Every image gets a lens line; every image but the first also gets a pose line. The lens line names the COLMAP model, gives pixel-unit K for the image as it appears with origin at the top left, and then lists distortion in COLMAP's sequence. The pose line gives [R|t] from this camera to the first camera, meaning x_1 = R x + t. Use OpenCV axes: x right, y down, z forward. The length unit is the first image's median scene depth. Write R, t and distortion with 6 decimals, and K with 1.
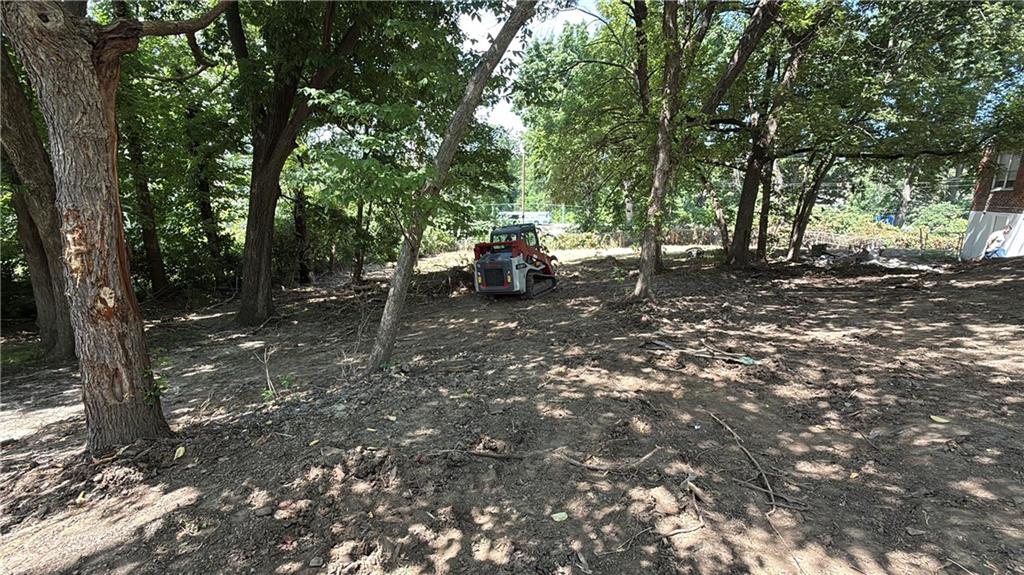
lens RADIAL K [[466.1, 0, 516.3], [0, 466.1, 288.2], [0, 0, 1]] dist [0.000245, -0.000337]
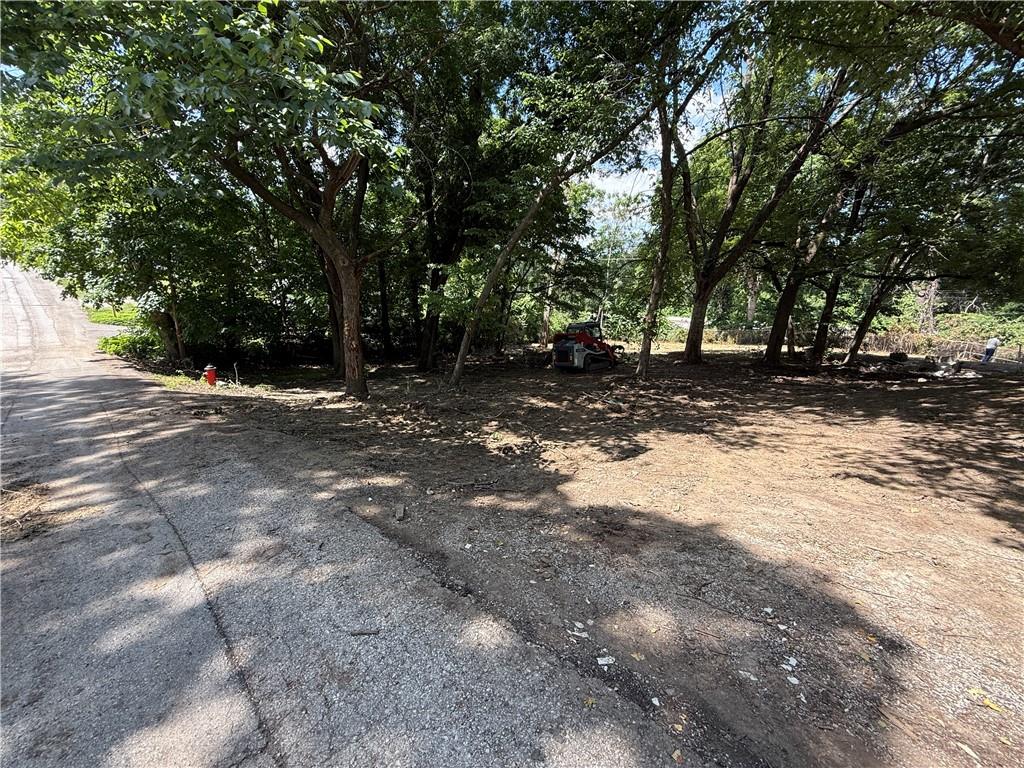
lens RADIAL K [[410.5, 0, 513.1], [0, 410.5, 385.1], [0, 0, 1]] dist [0.001155, 0.000312]
pose [[0.924053, 0.105120, -0.367527, 0.421753], [-0.091475, 0.994320, 0.054405, 0.016514], [0.371158, -0.016653, 0.928420, -0.426481]]
